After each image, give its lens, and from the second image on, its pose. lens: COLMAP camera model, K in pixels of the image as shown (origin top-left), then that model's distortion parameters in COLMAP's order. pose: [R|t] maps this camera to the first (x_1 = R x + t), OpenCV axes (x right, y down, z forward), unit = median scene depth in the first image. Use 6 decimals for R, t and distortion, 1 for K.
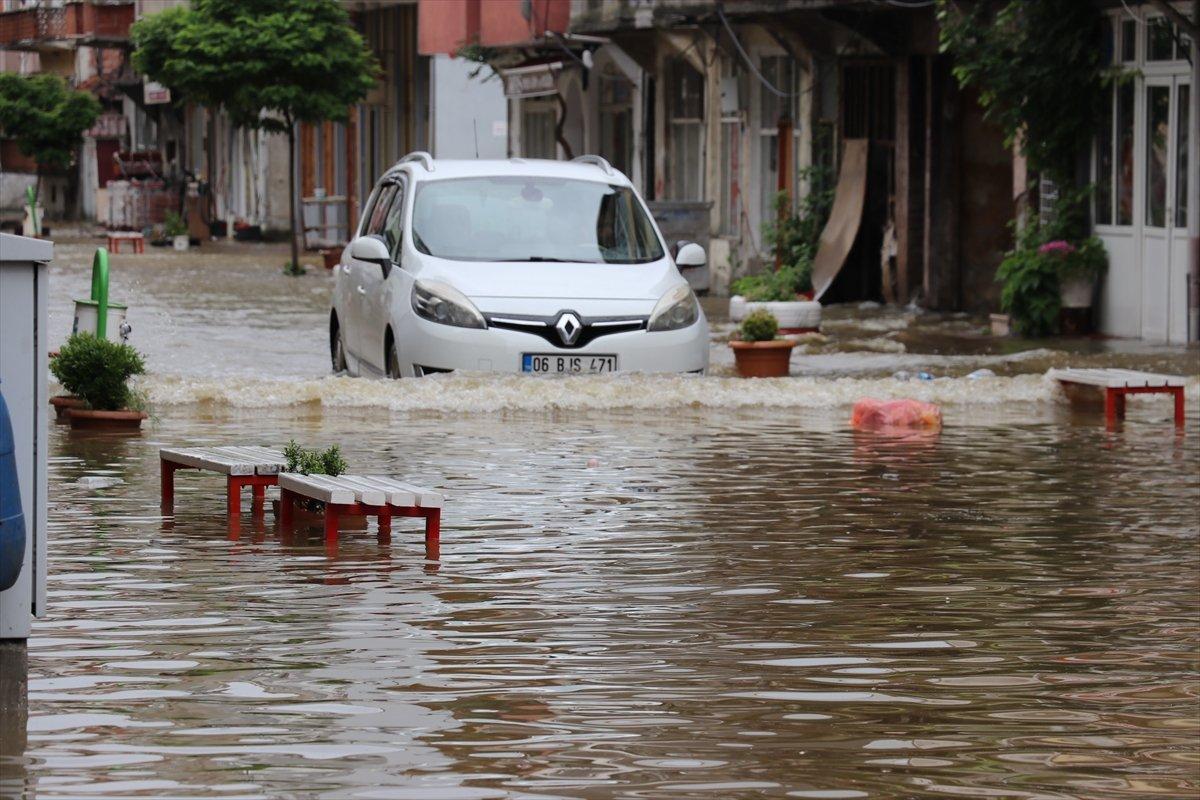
lens RADIAL K [[6101.9, 0, 602.6], [0, 6101.9, 397.2], [0, 0, 1]] dist [2.440531, 0.000000]
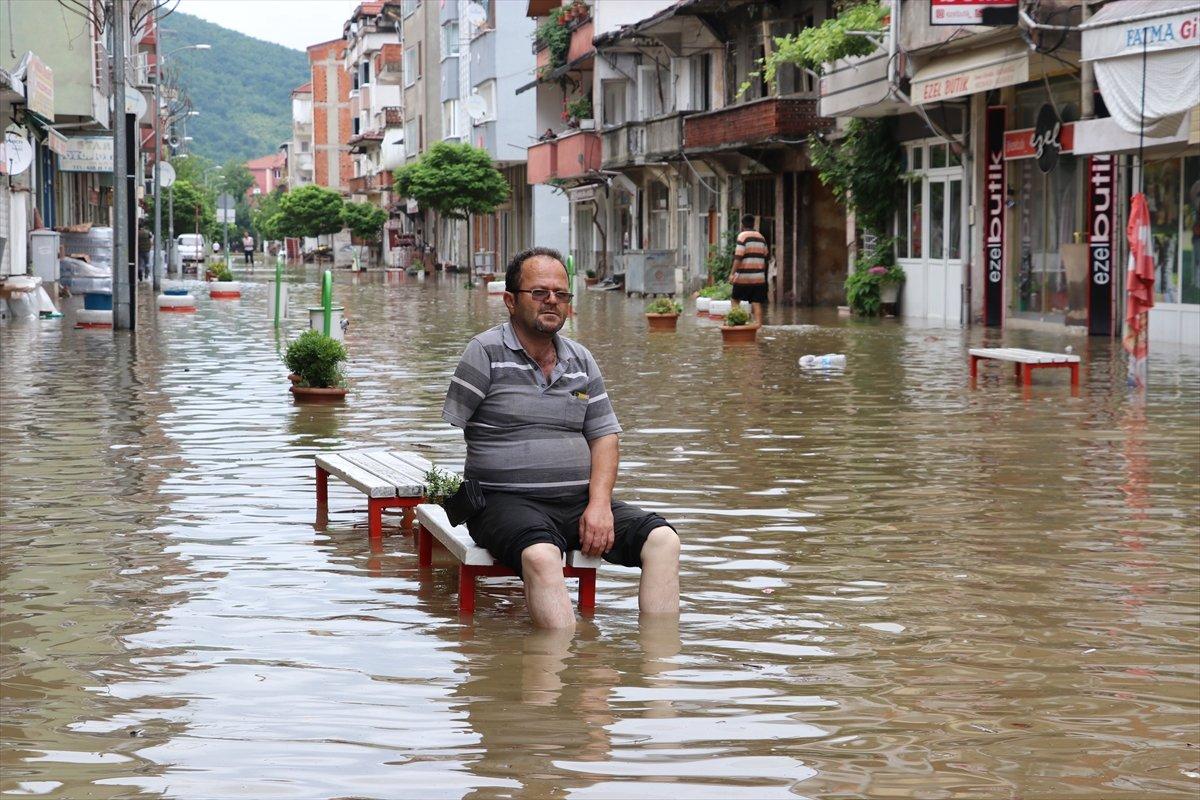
lens RADIAL K [[6101.9, 0, 599.0], [0, 6101.9, 401.6], [0, 0, 1]] dist [2.440531, 0.000000]
pose [[0.999699, -0.005738, -0.023841, 0.042260], [0.005702, 0.999982, -0.001594, 0.021976], [0.023850, 0.001457, 0.999714, -1.051157]]
